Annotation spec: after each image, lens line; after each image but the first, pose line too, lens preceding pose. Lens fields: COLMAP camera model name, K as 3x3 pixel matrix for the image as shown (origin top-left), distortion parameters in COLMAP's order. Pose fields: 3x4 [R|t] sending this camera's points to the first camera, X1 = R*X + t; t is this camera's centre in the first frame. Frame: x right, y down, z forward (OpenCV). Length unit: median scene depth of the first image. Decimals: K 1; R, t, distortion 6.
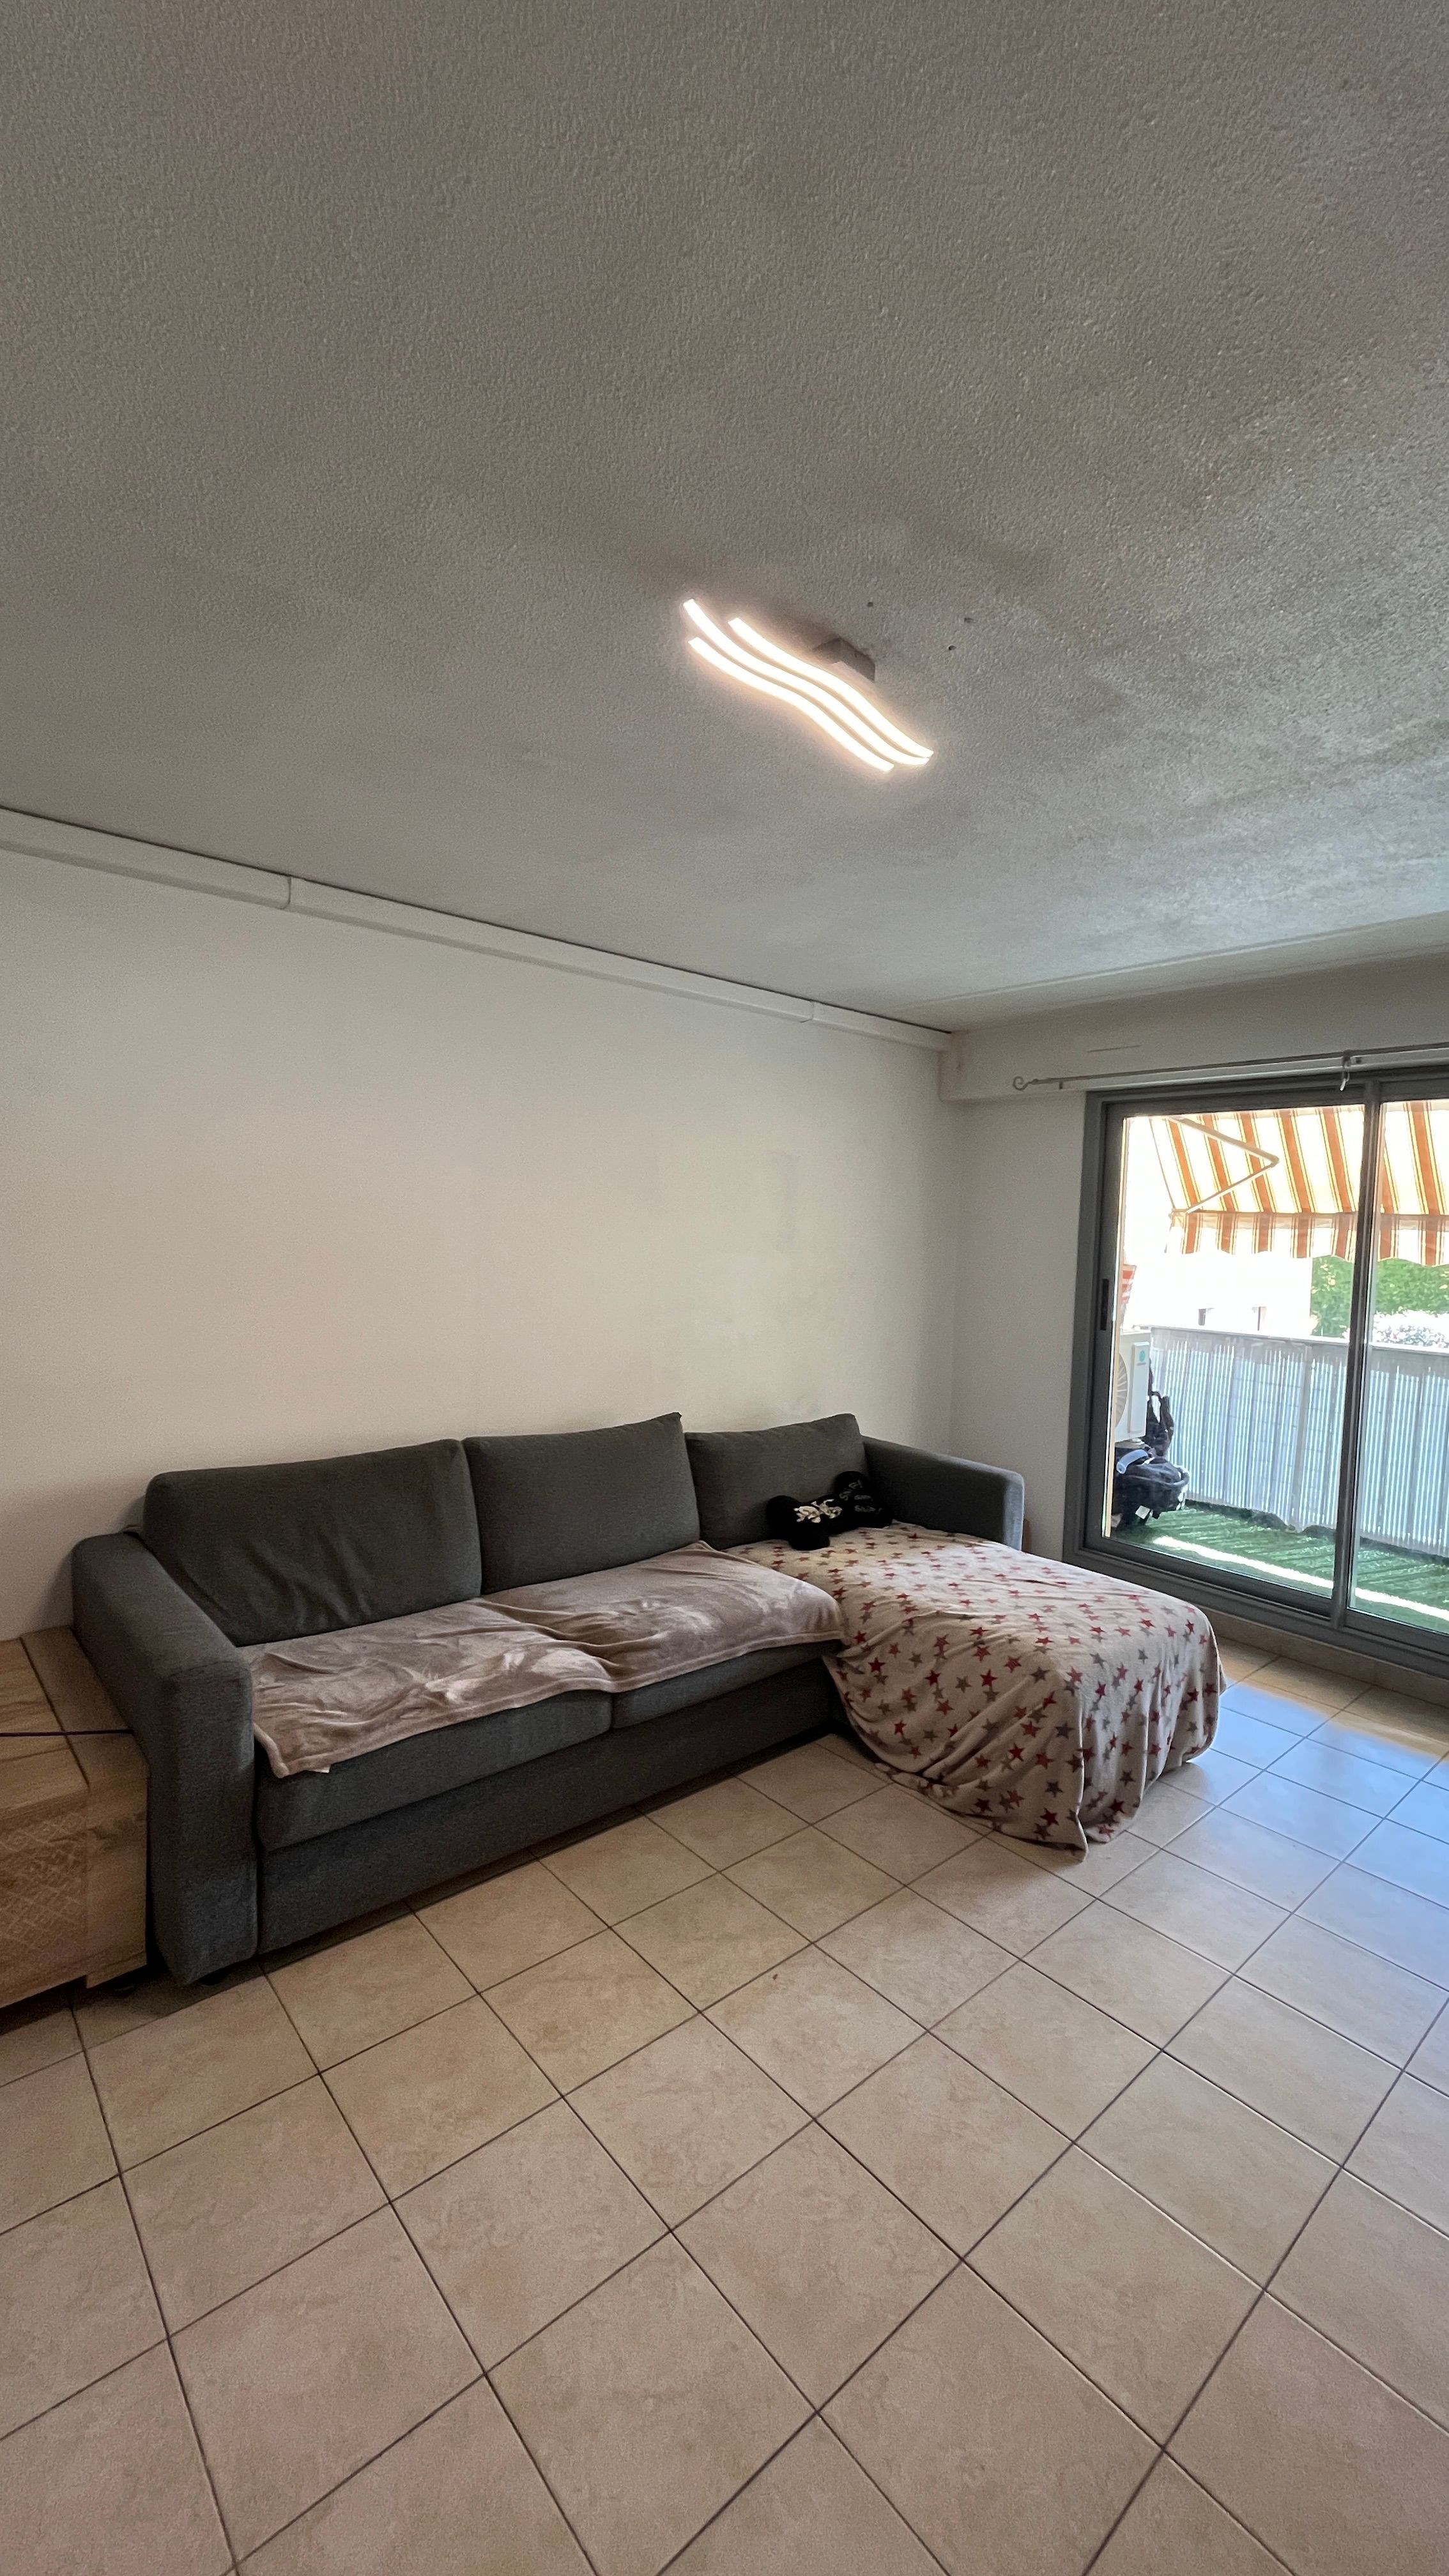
lens RADIAL K [[1038.0, 0, 736.7], [0, 1038.0, 1273.9], [0, 0, 1]] dist [-0.006552, -0.000565]
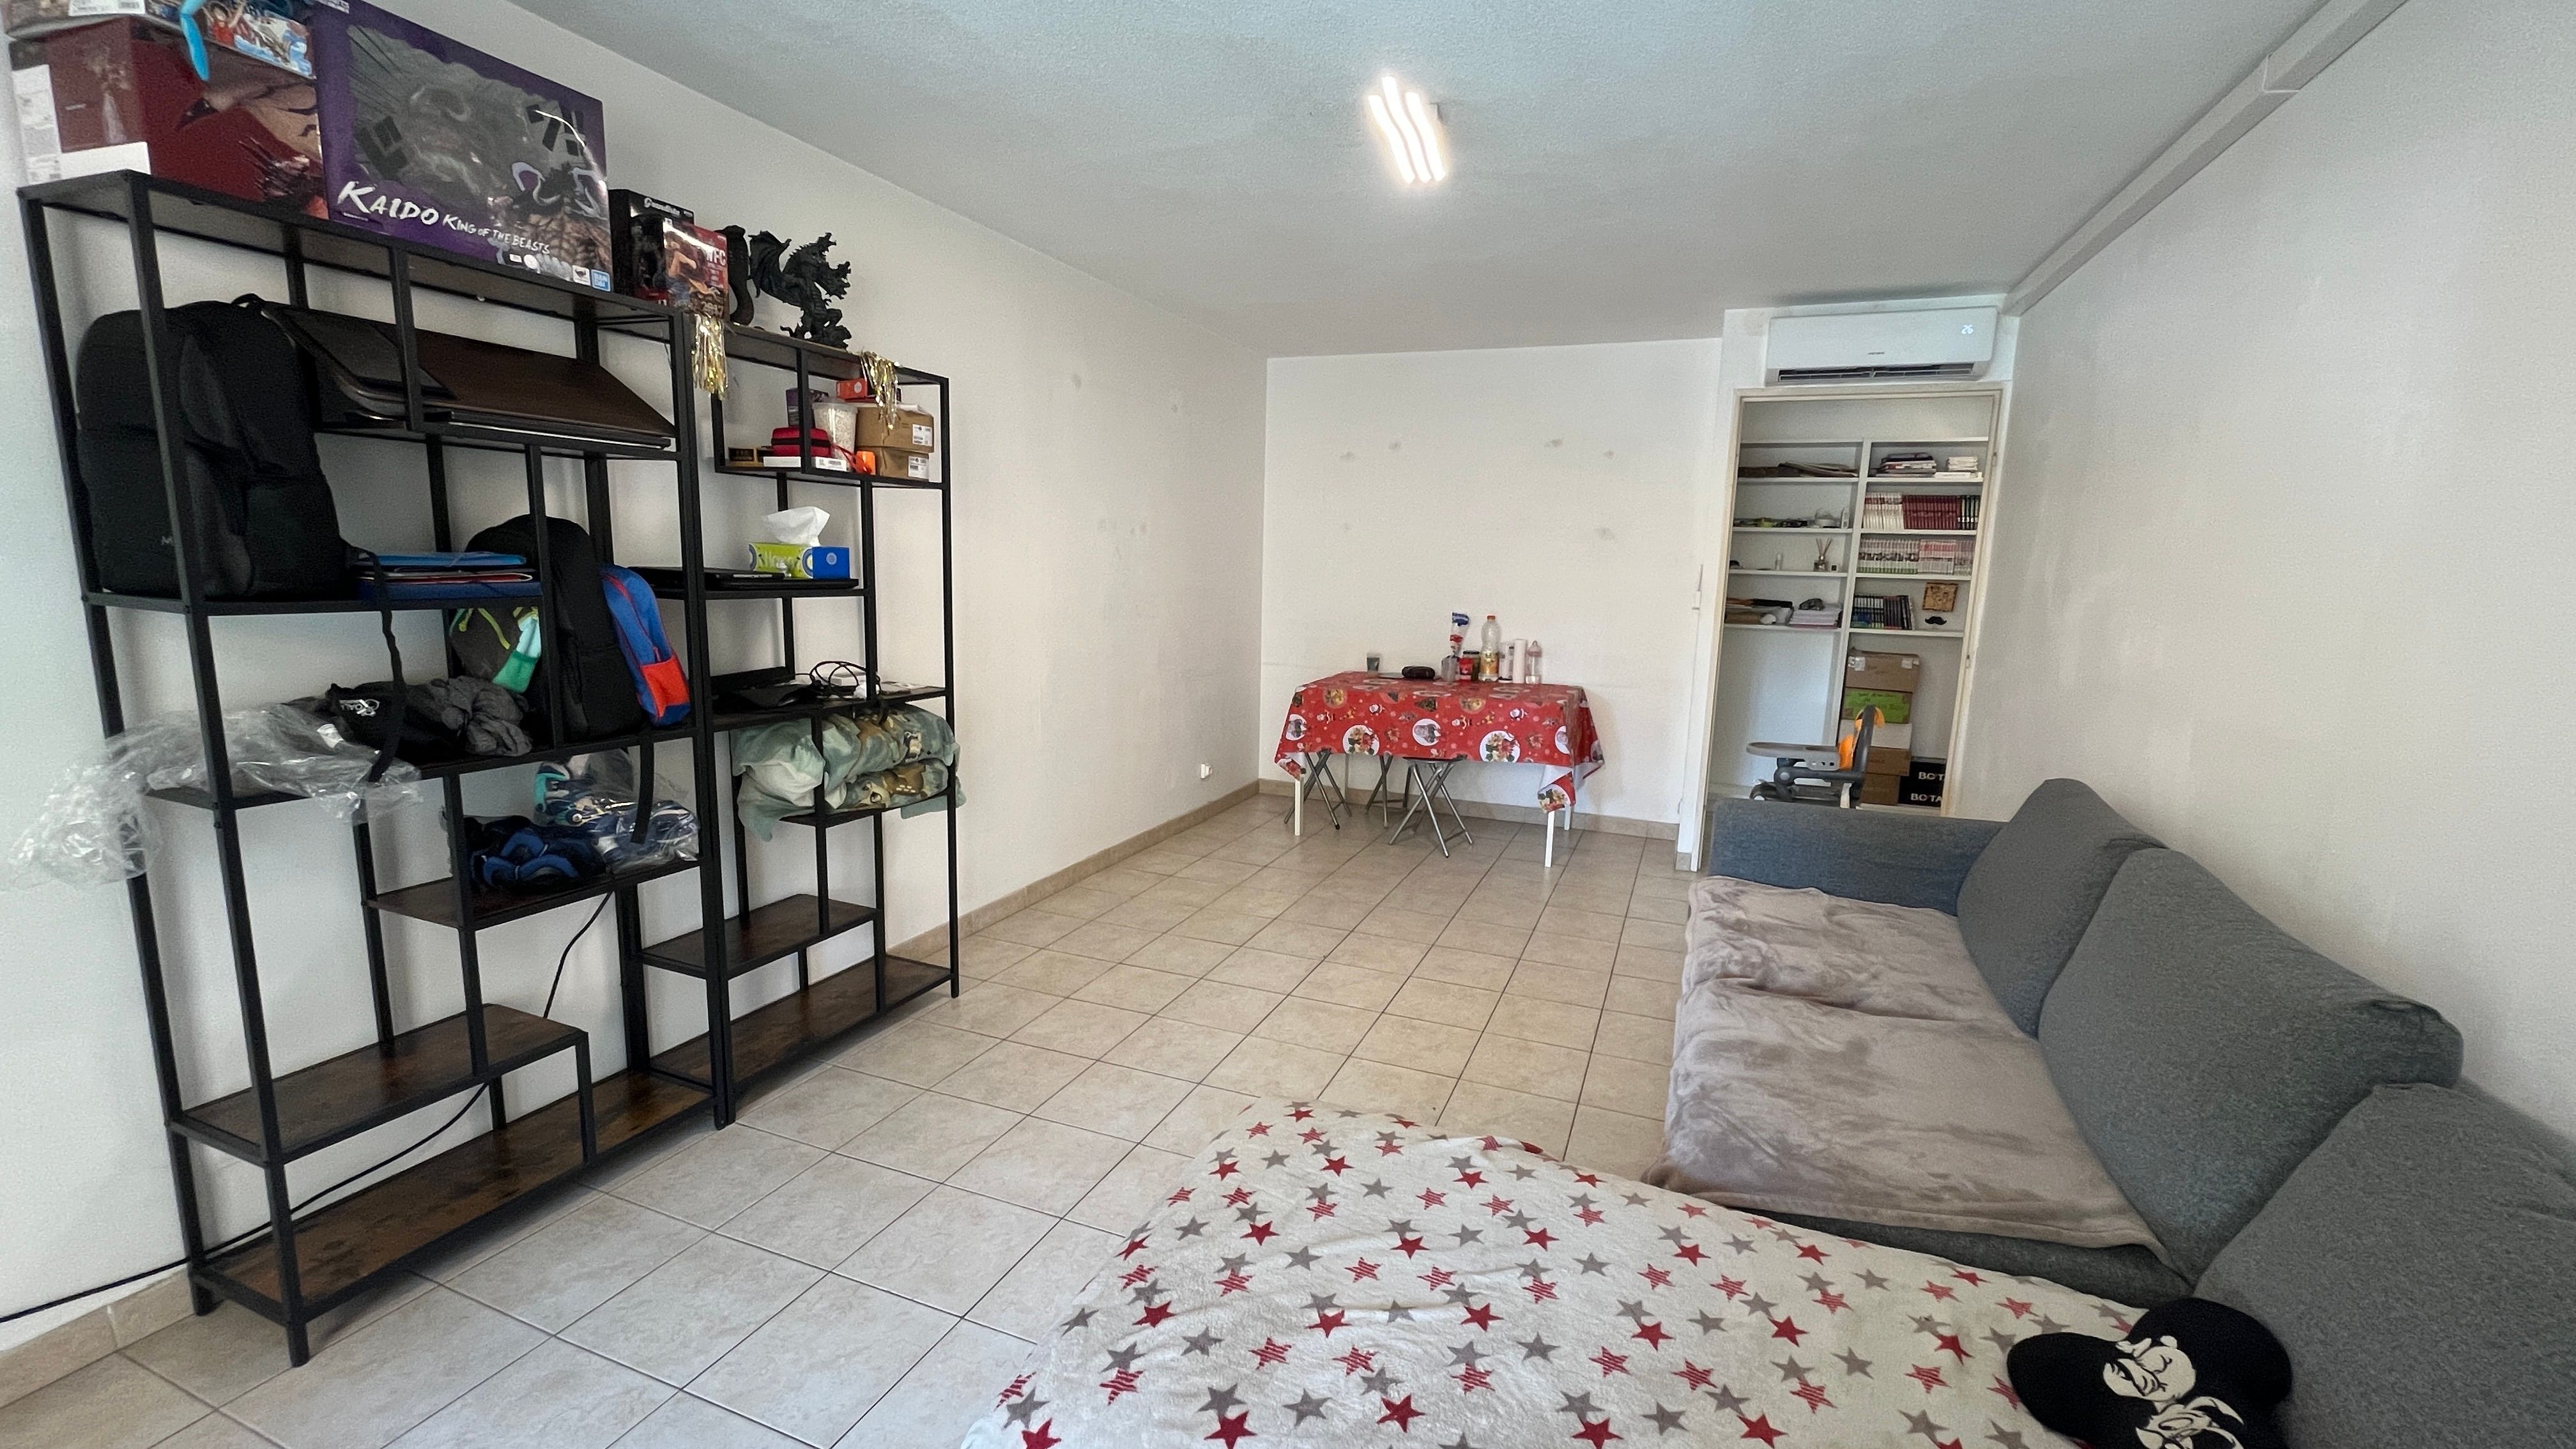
lens RADIAL K [[1061.3, 0, 1316.6], [0, 1061.3, 727.7], [0, 0, 1]] dist [-0.025148, -0.000184]
pose [[-0.881058, 0.019770, -0.472594, 0.553527], [-0.077257, 0.979695, 0.185013, 0.009878], [0.466656, 0.199518, -0.861641, 1.430893]]
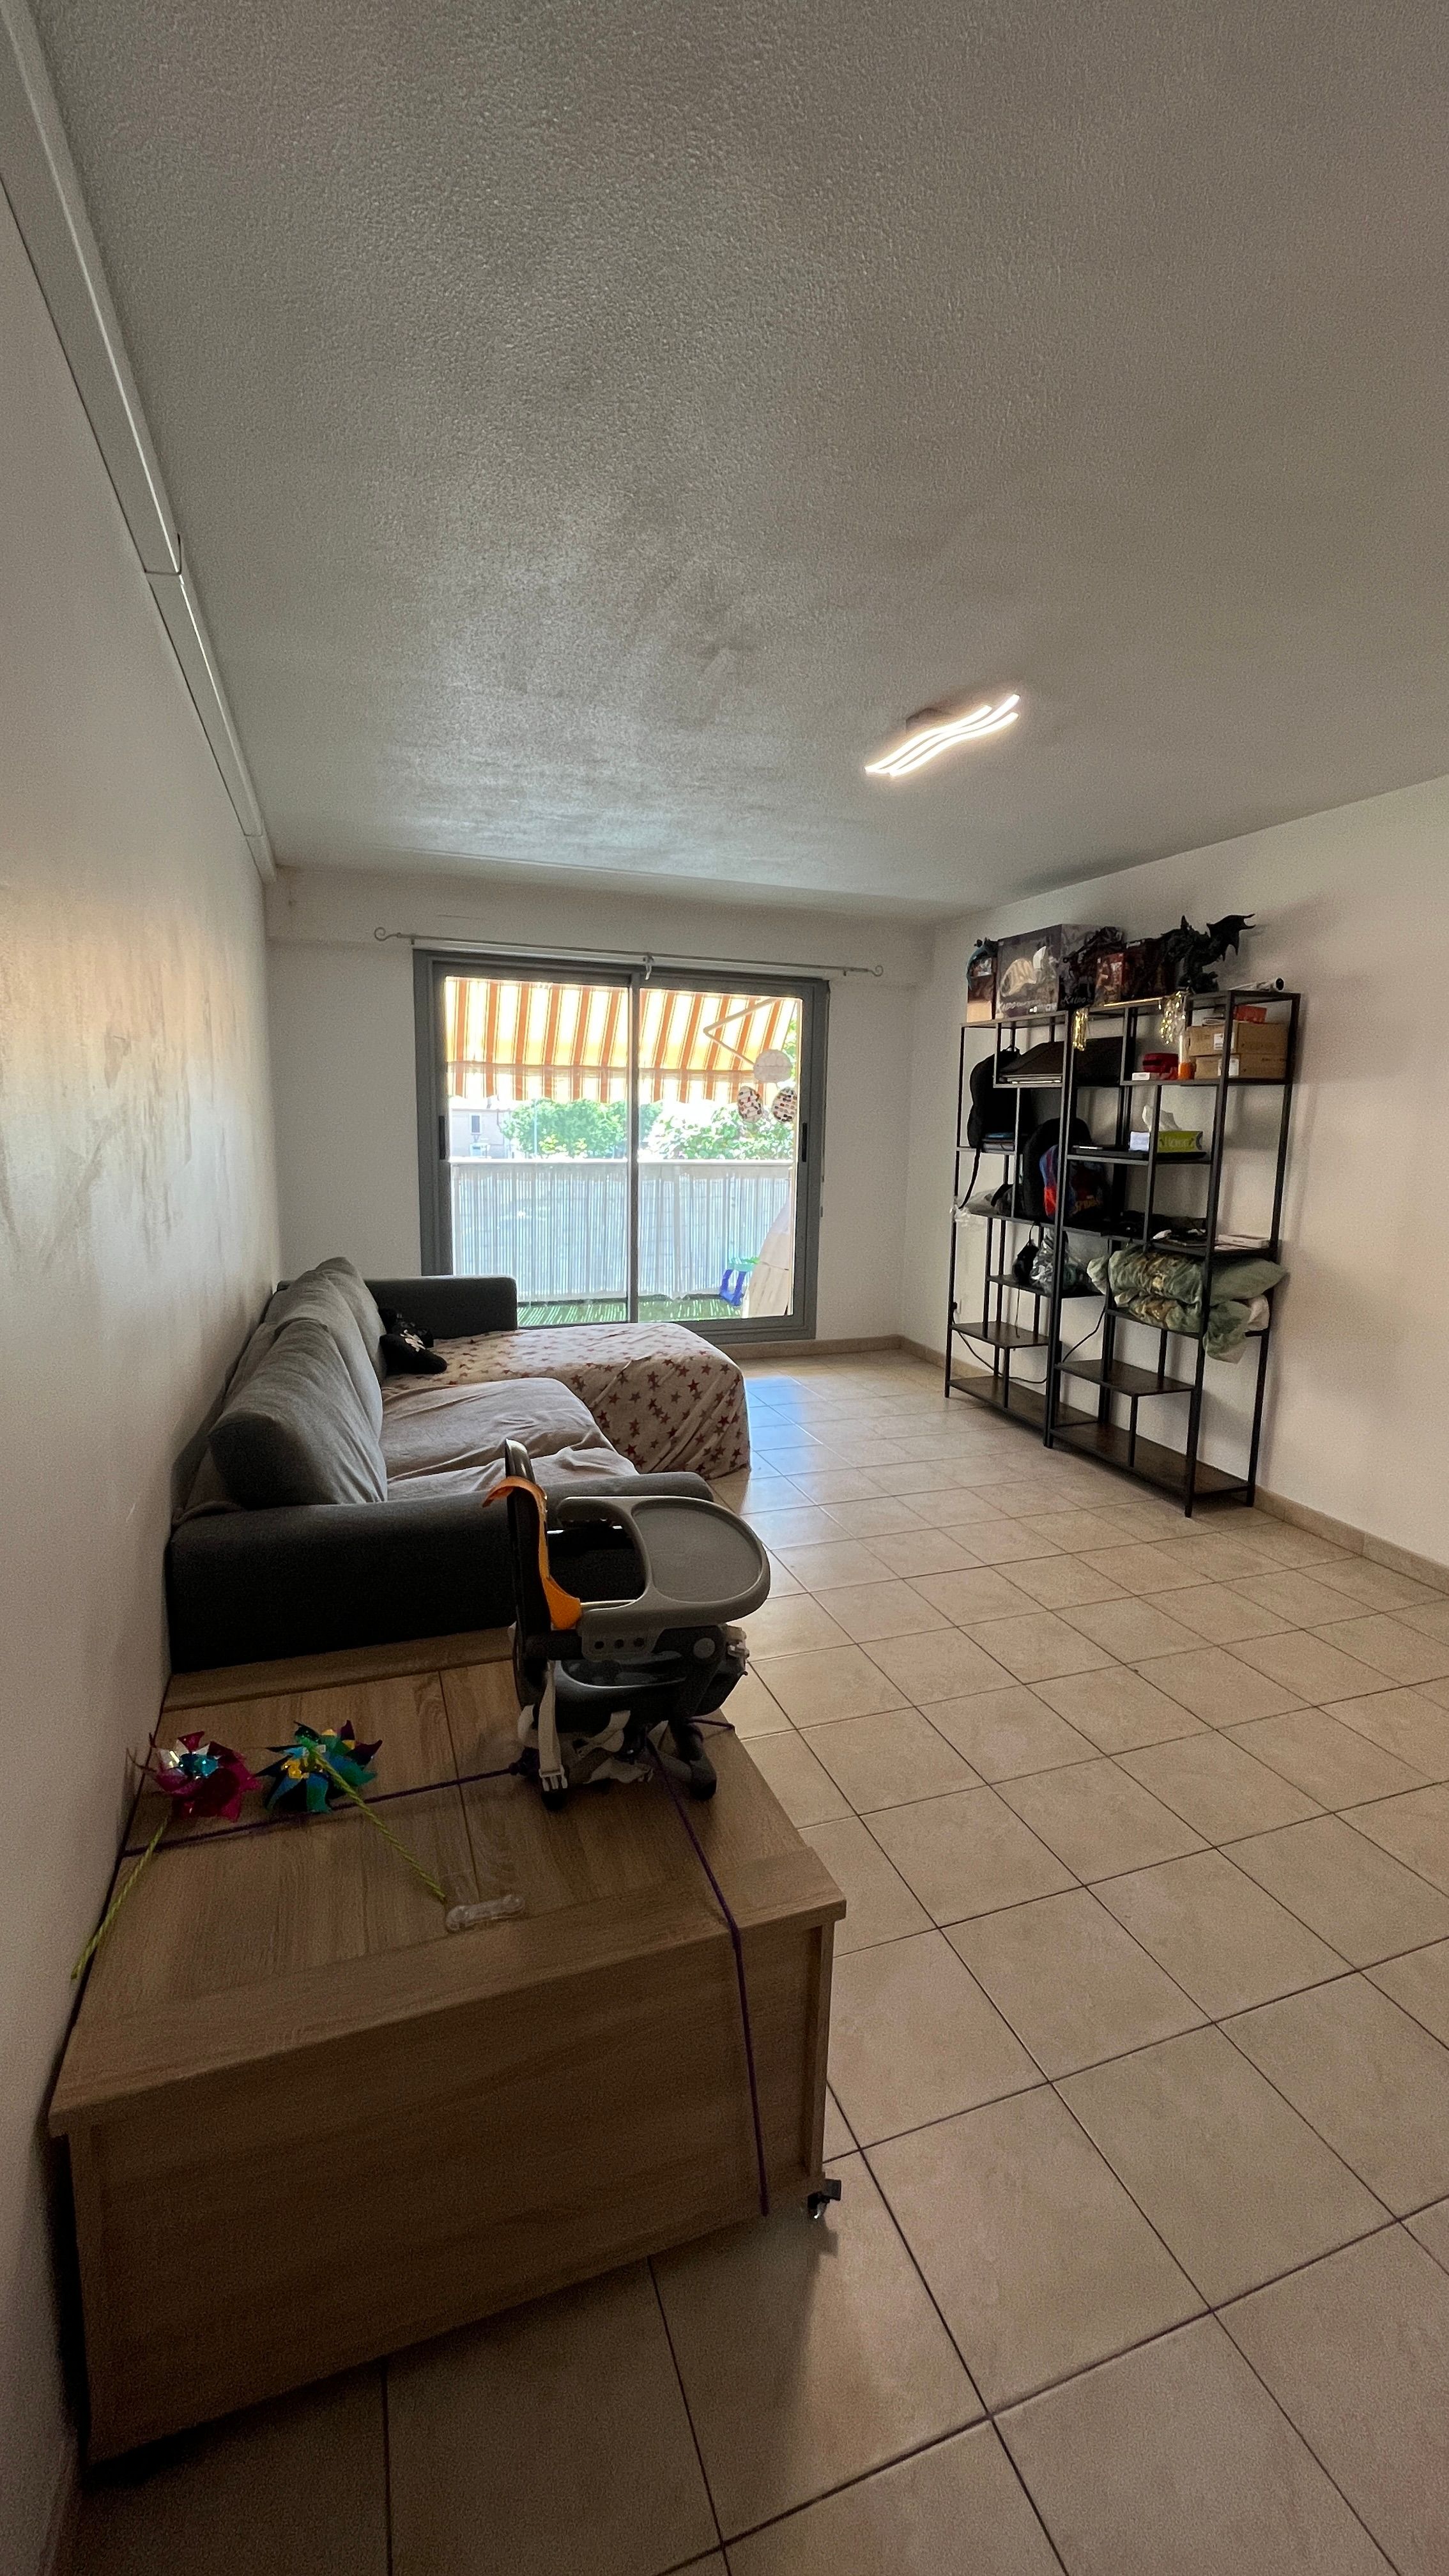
lens RADIAL K [[1038.0, 0, 736.7], [0, 1038.0, 1273.9], [0, 0, 1]] dist [-0.006552, -0.000565]
pose [[0.360905, -0.173390, 0.916343, -0.987244], [0.036115, 0.984426, 0.172049, -0.013390], [-0.931903, -0.029000, 0.361546, 0.394044]]
